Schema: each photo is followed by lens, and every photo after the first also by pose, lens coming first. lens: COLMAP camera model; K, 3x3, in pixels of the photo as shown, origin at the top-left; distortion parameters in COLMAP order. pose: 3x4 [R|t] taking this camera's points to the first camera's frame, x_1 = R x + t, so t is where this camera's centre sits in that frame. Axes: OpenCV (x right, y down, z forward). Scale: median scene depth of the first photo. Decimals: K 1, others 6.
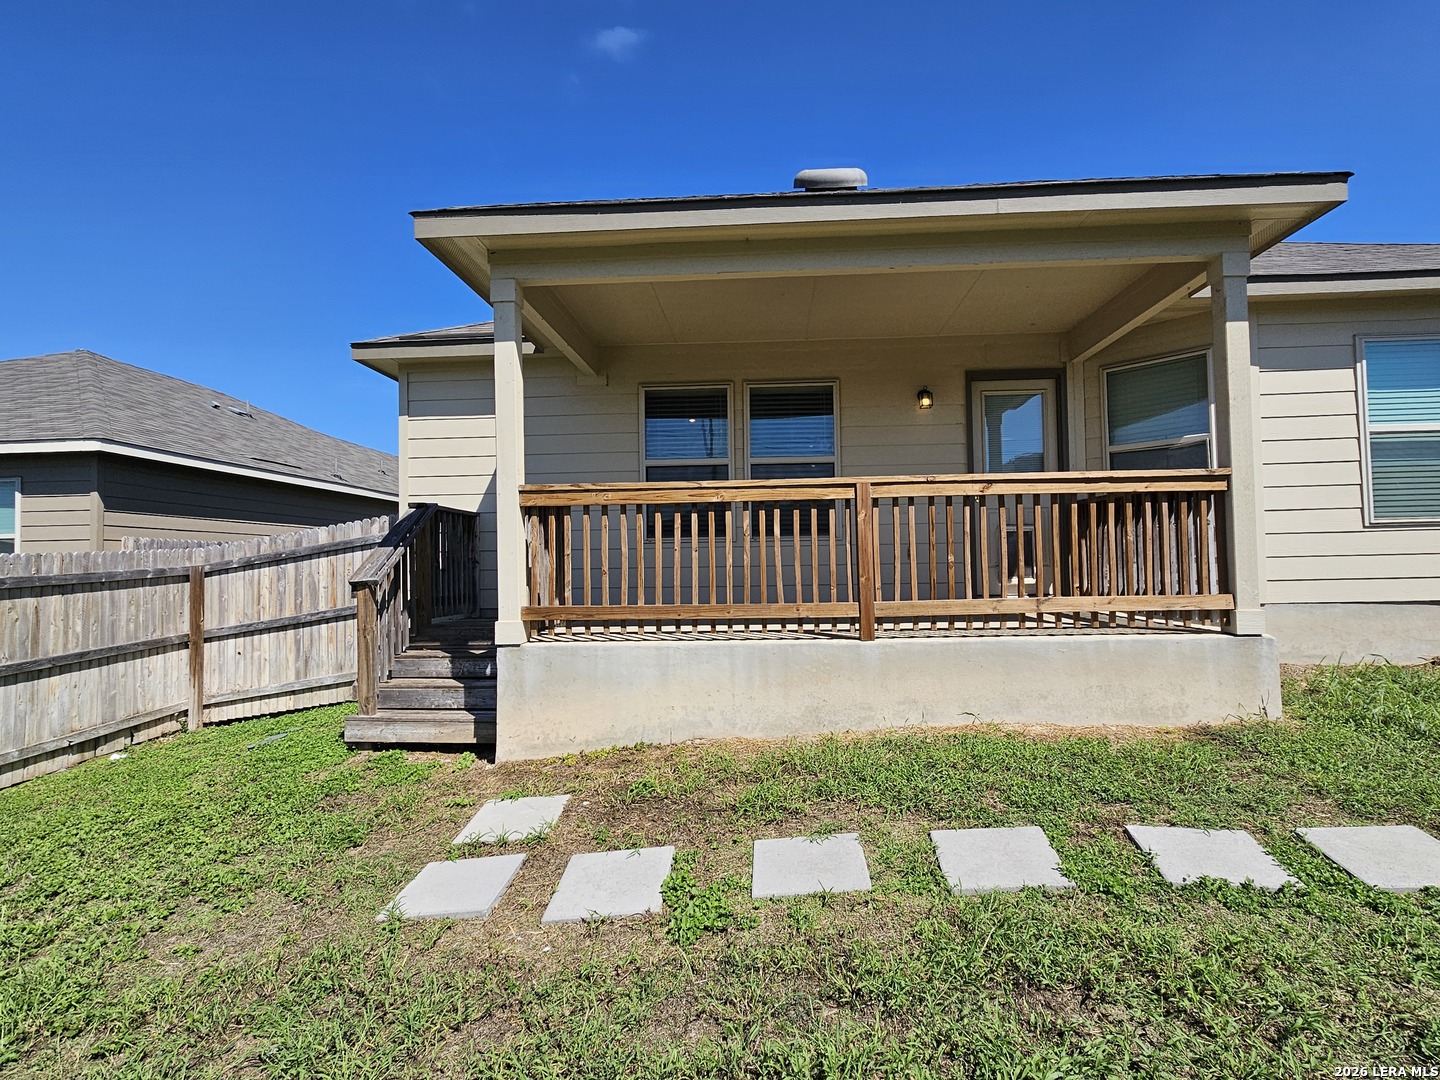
lens RADIAL K [[748.5, 0, 721.3], [0, 748.5, 534.9], [0, 0, 1]] dist [-0.001195, 0.002183]
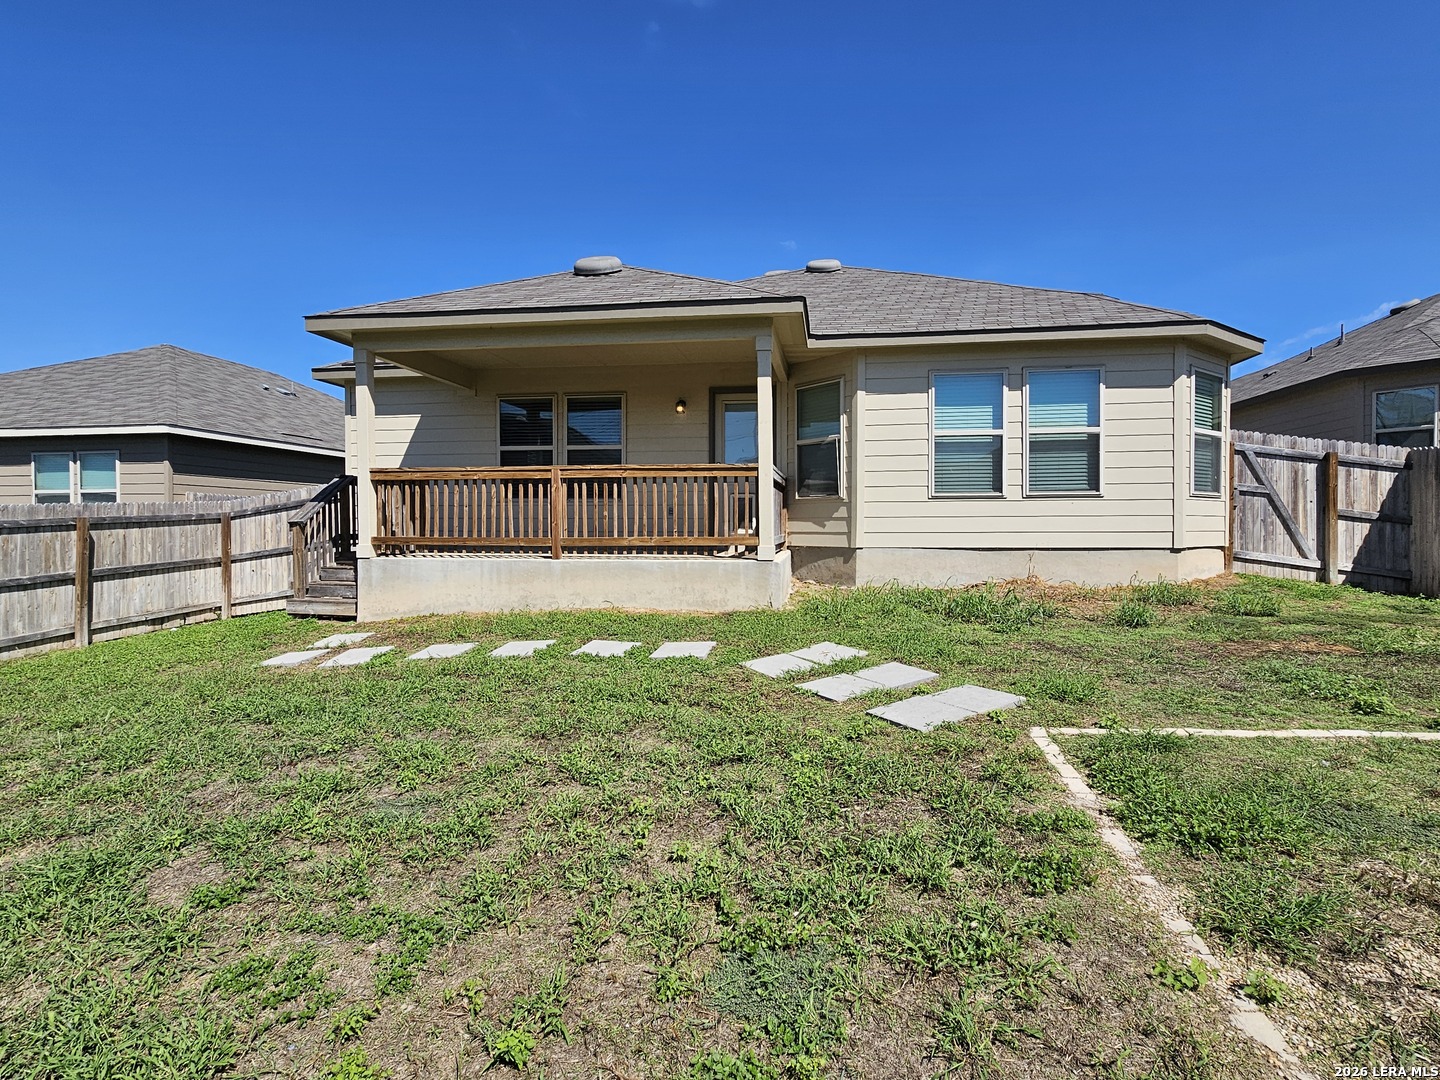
lens RADIAL K [[748.5, 0, 720.1], [0, 748.5, 534.7], [0, 0, 1]] dist [-0.001195, 0.002183]
pose [[0.995743, 0.018959, -0.090200, 0.469132], [-0.014060, 0.998407, 0.054639, -0.011592], [0.091093, -0.053138, 0.994424, -0.451480]]
